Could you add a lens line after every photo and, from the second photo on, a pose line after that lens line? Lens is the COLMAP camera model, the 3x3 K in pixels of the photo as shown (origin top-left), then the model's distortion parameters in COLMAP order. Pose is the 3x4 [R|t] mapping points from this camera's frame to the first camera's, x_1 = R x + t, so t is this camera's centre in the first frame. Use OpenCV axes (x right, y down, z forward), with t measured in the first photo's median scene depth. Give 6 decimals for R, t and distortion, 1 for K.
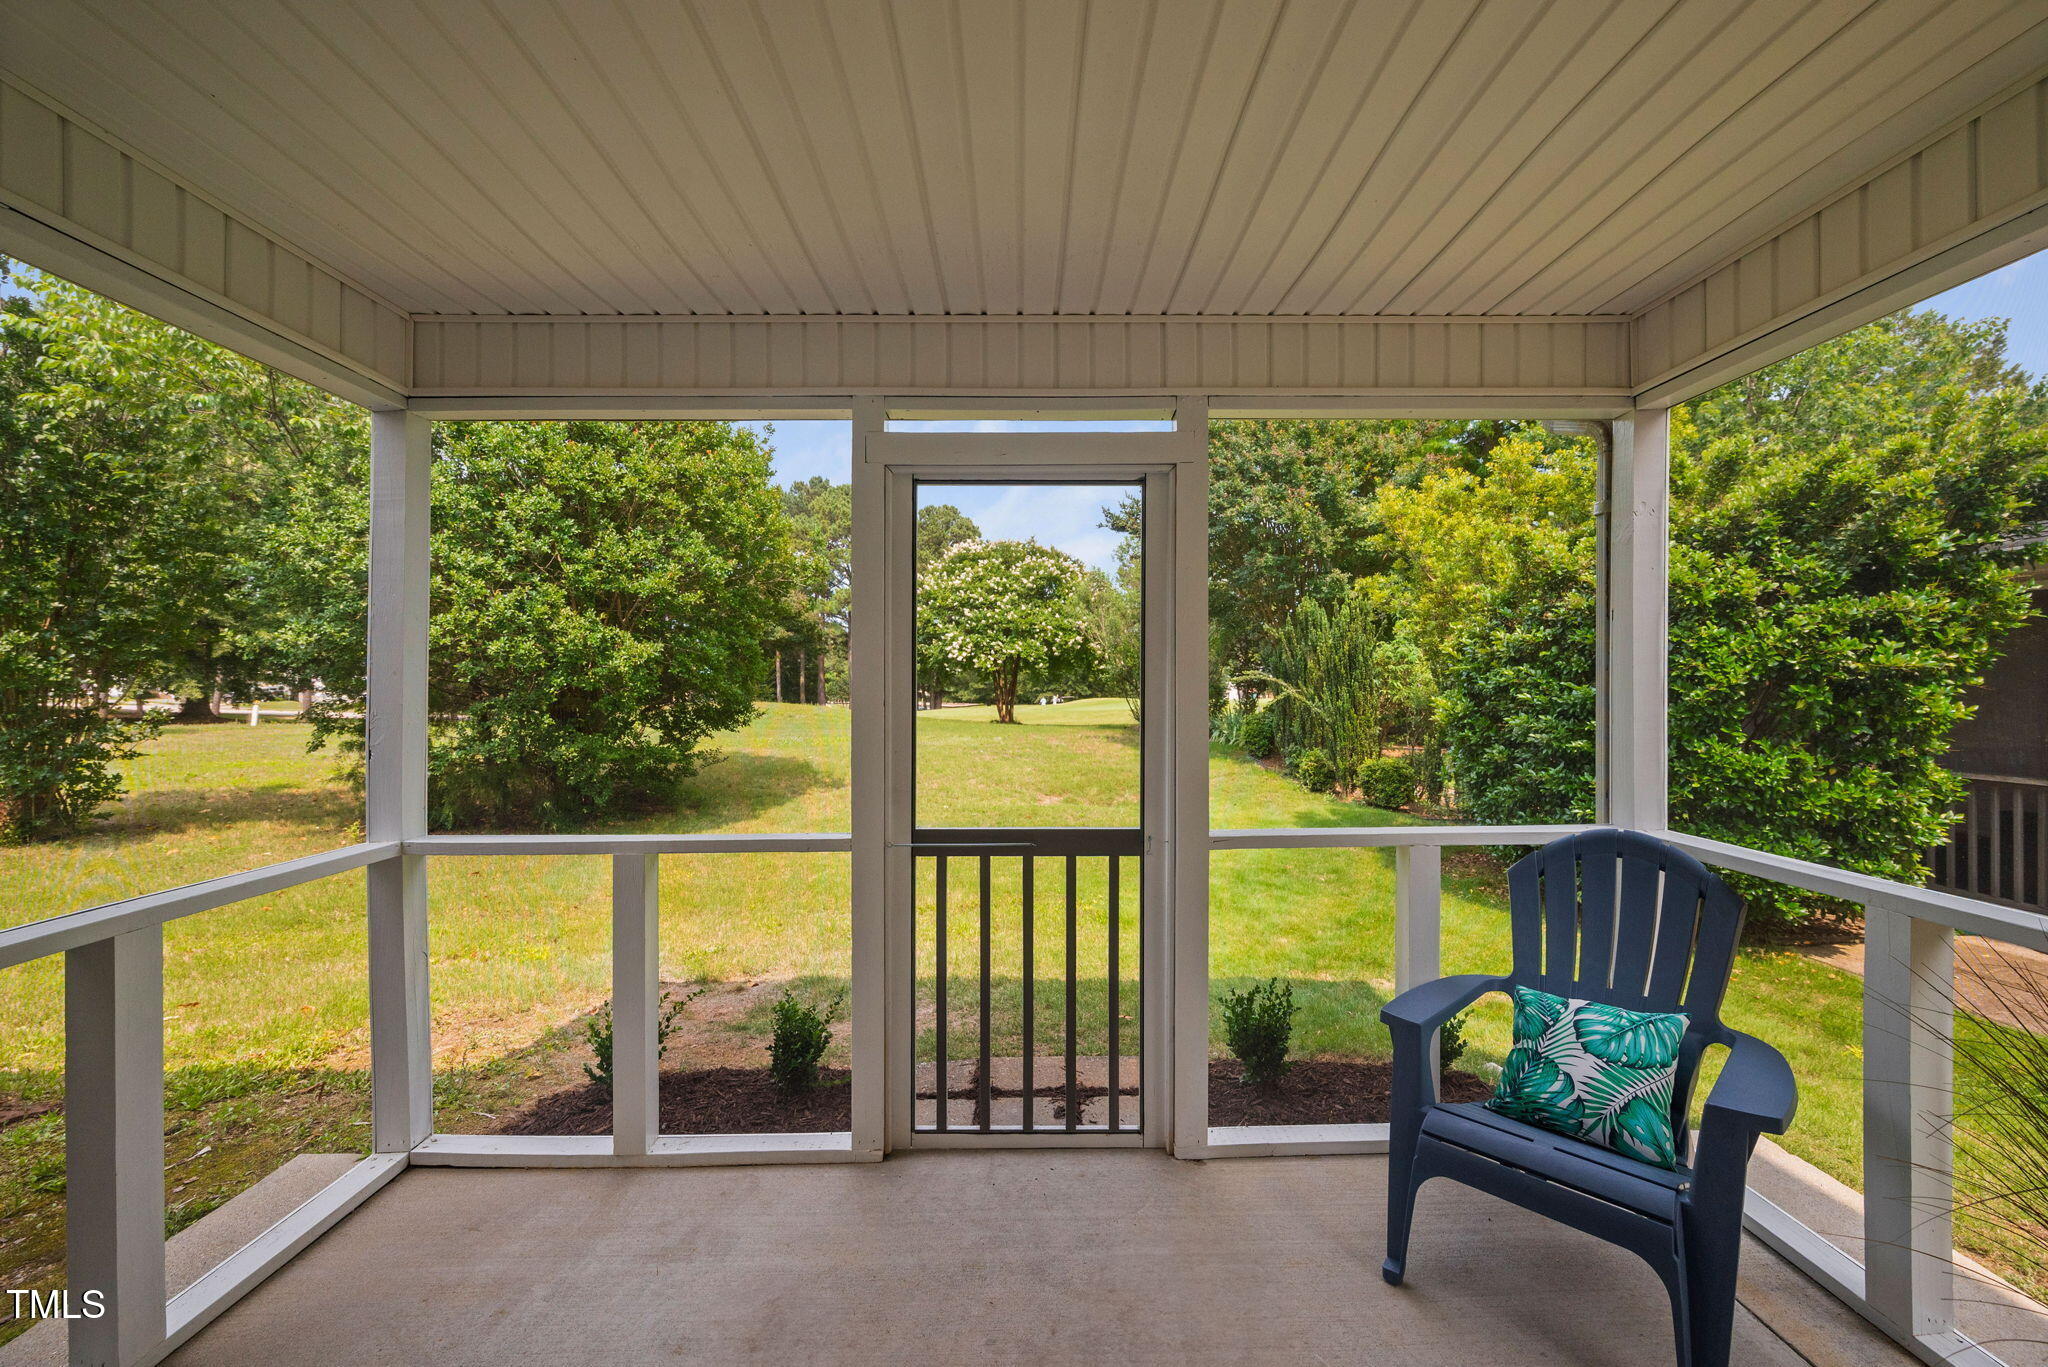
lens RADIAL K [[847.2, 0, 1035.3], [0, 847.2, 694.0], [0, 0, 1]] dist [-0.002355, -0.001566]
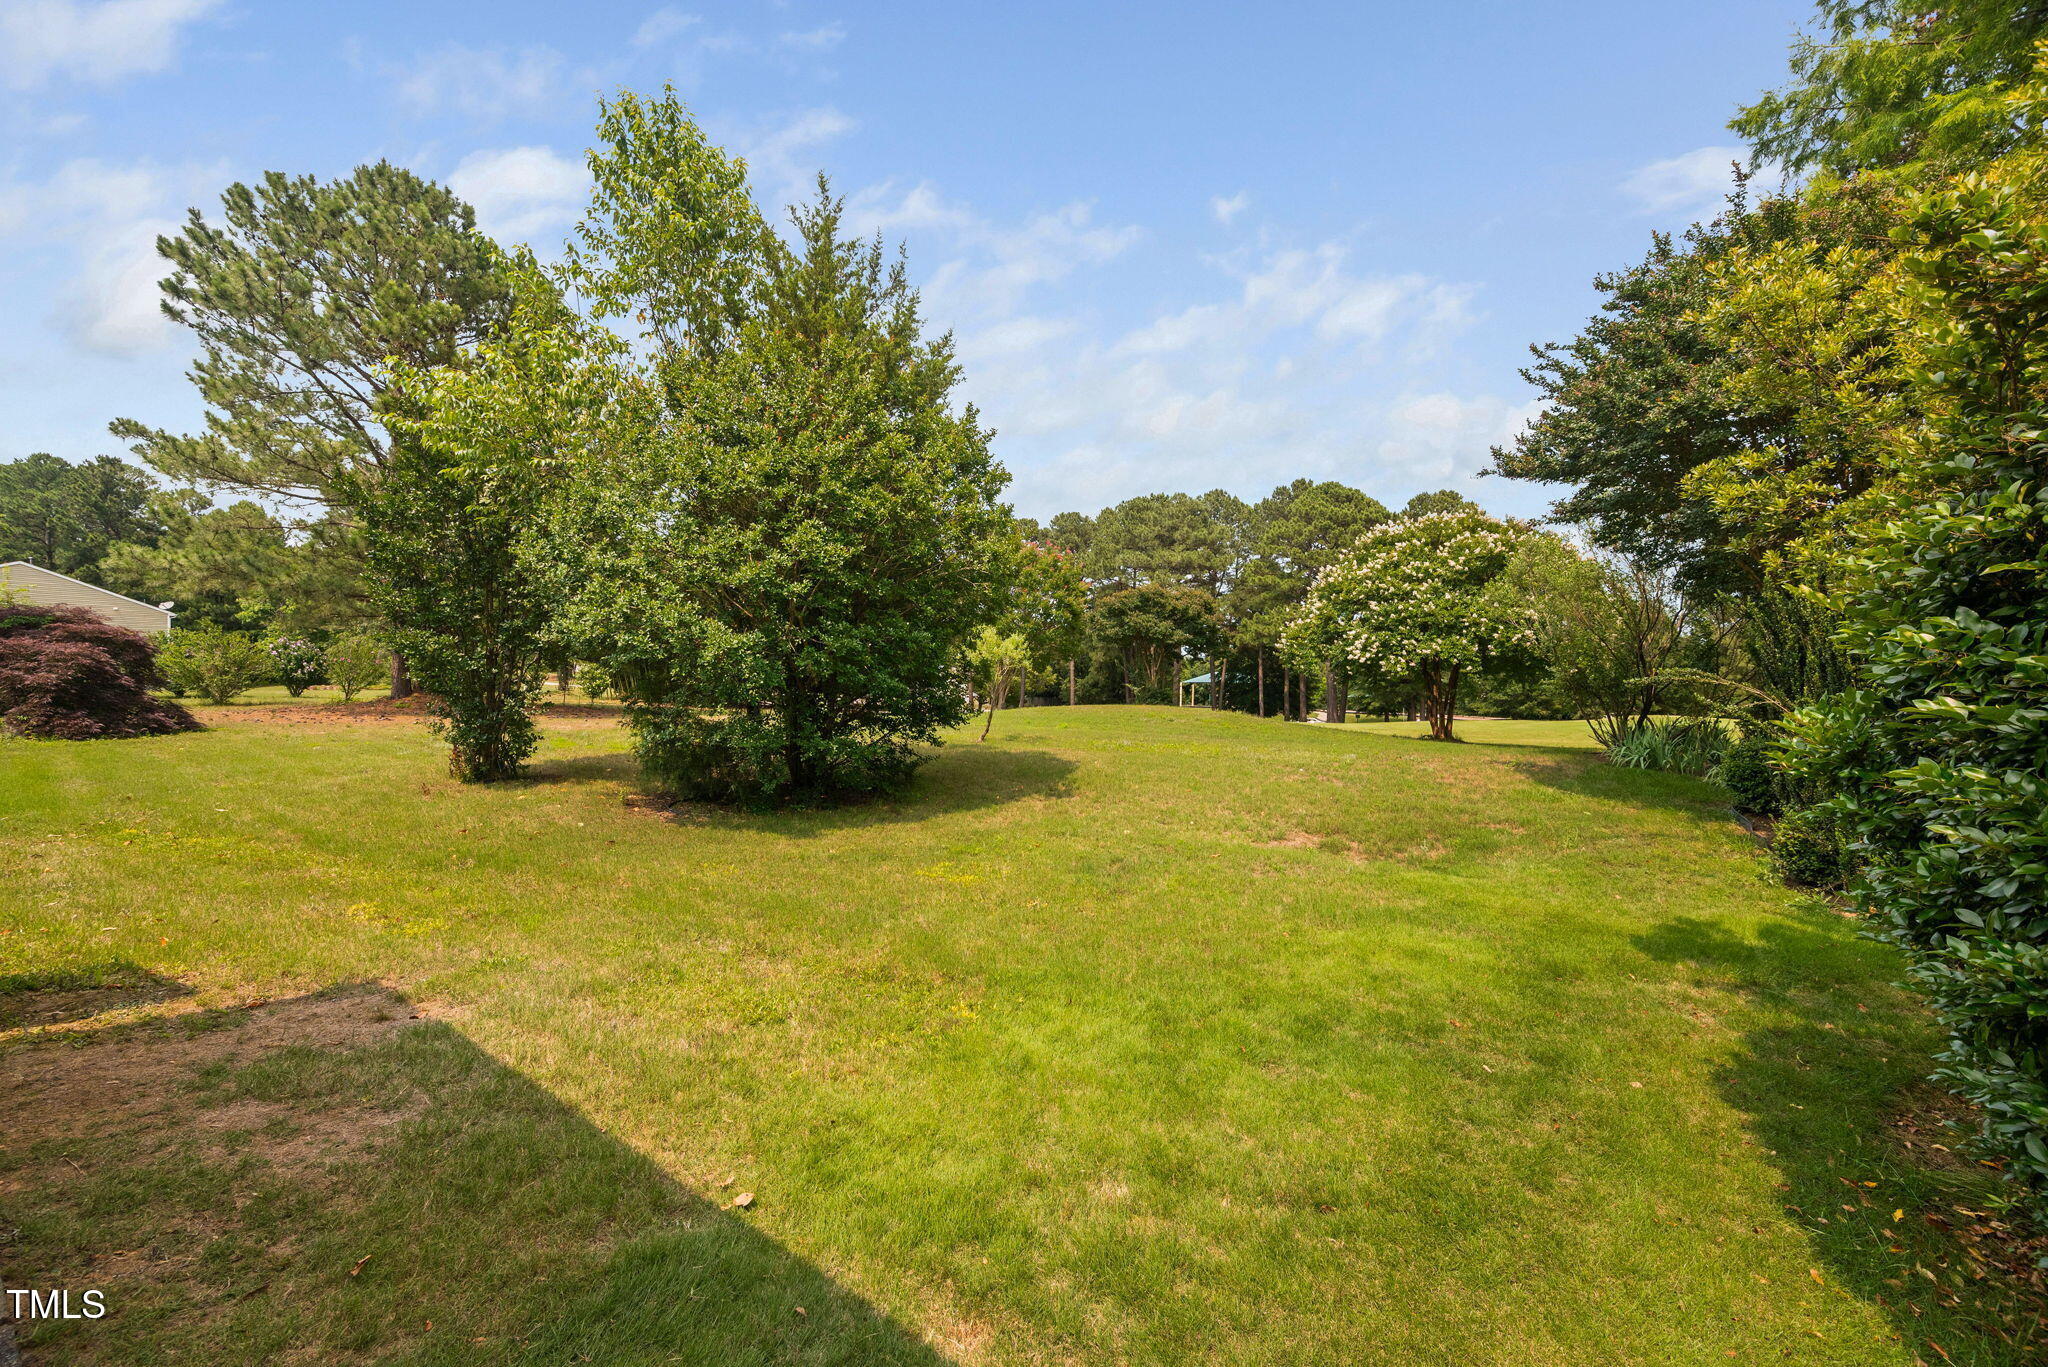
lens RADIAL K [[824.1, 0, 976.0], [0, 824.1, 701.8], [0, 0, 1]] dist [-0.007804, 0.003121]
pose [[0.802018, 0.023929, -0.596821, 0.525877], [-0.023231, 0.999691, 0.008863, 0.008109], [0.596849, 0.006757, 0.802325, 0.594196]]
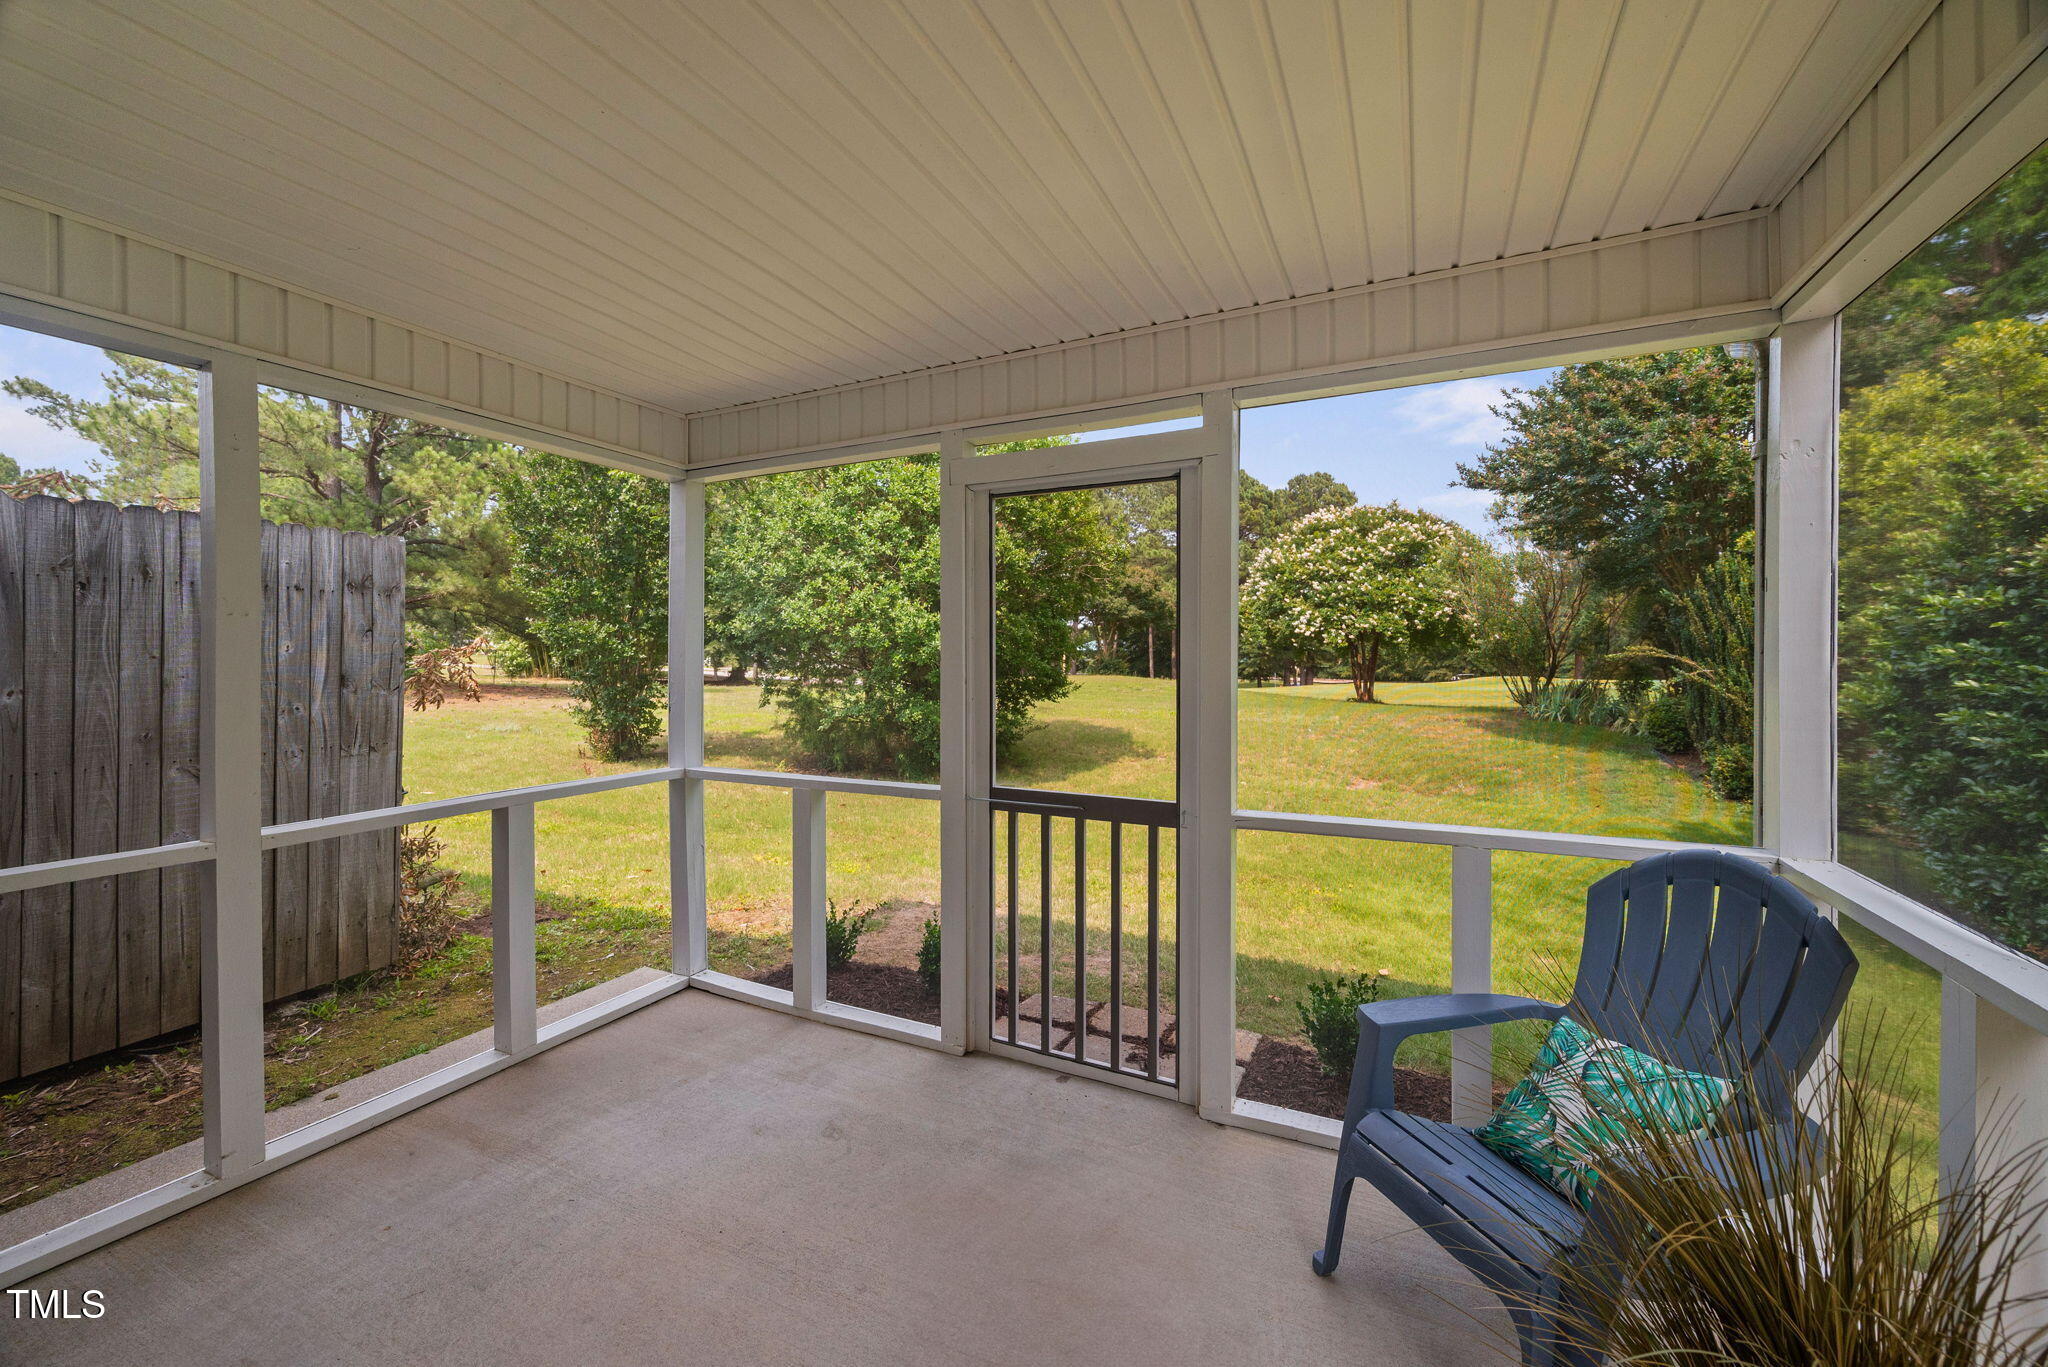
lens RADIAL K [[824.1, 0, 985.3], [0, 824.1, 675.4], [0, 0, 1]] dist [-0.007804, 0.003121]
pose [[0.879541, 0.013374, -0.475635, 0.195066], [-0.009340, 0.999898, 0.010845, -0.004977], [0.475732, -0.005097, 0.879576, -0.012434]]
